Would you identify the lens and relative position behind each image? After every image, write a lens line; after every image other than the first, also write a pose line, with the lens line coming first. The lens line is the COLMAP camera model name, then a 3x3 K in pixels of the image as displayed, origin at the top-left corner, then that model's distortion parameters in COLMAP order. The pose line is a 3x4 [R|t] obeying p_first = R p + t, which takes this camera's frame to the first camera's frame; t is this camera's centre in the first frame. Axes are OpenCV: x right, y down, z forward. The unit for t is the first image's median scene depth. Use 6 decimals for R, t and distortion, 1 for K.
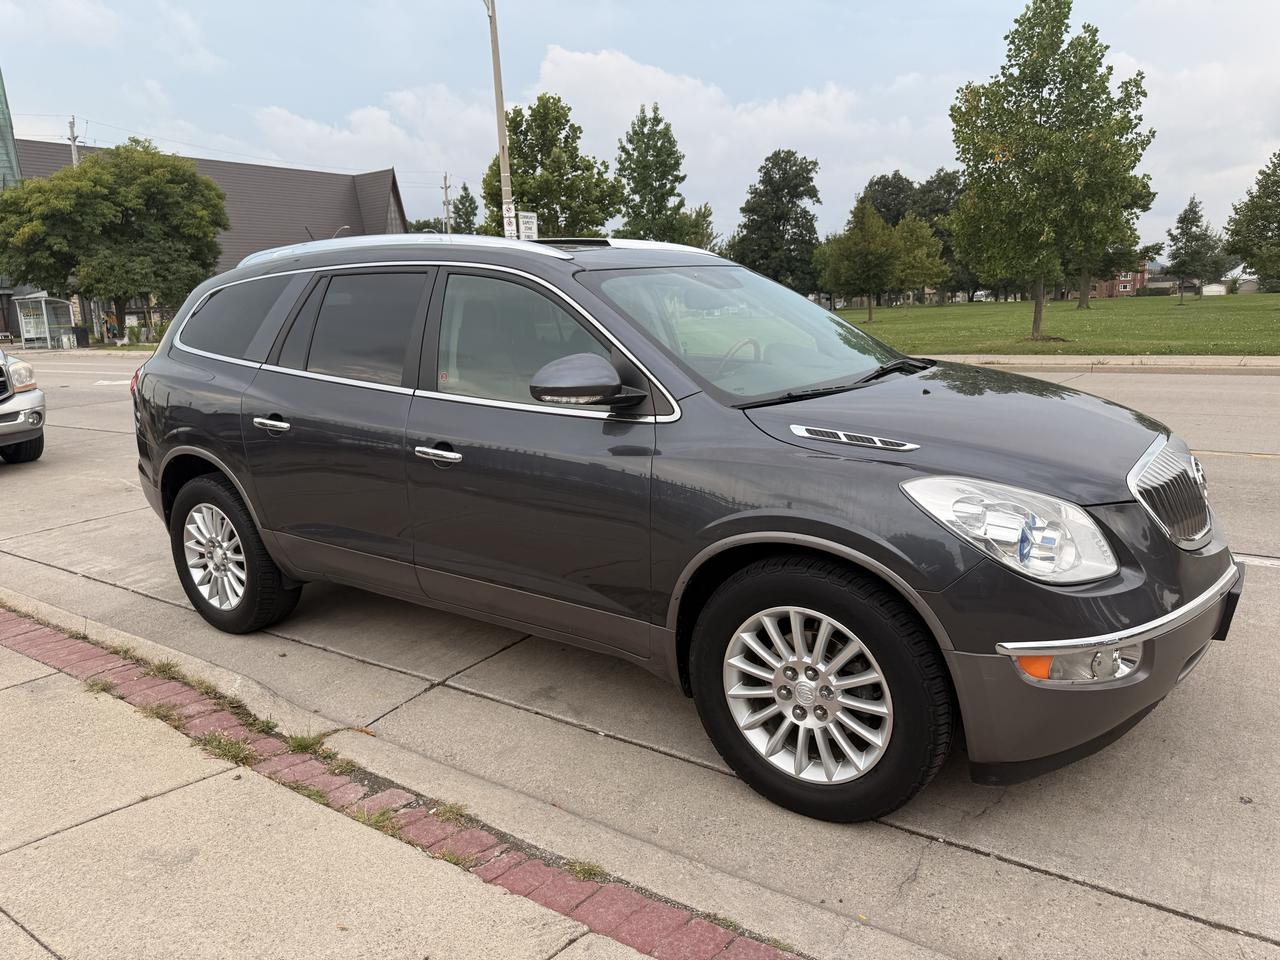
lens RADIAL K [[919.8, 0, 640.4], [0, 919.8, 475.3], [0, 0, 1]] dist [0.010044, -0.015951]
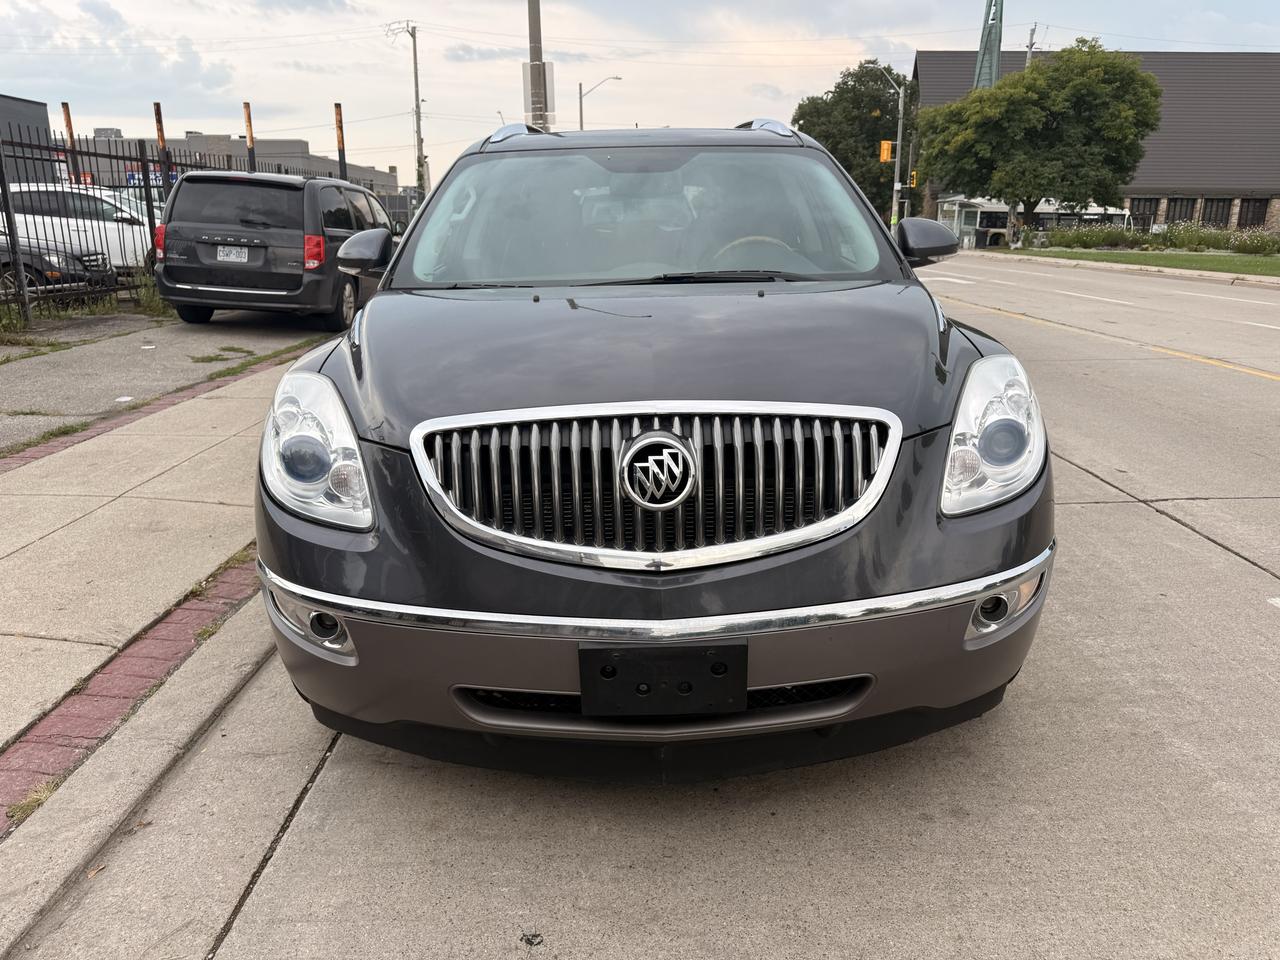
lens RADIAL K [[919.8, 0, 640.4], [0, 919.8, 475.3], [0, 0, 1]] dist [0.010044, -0.015951]
pose [[0.576301, 0.247406, -0.778888, 0.133682], [-0.172630, 0.968422, 0.179880, -0.013074], [0.798796, 0.030794, 0.600813, 0.075835]]
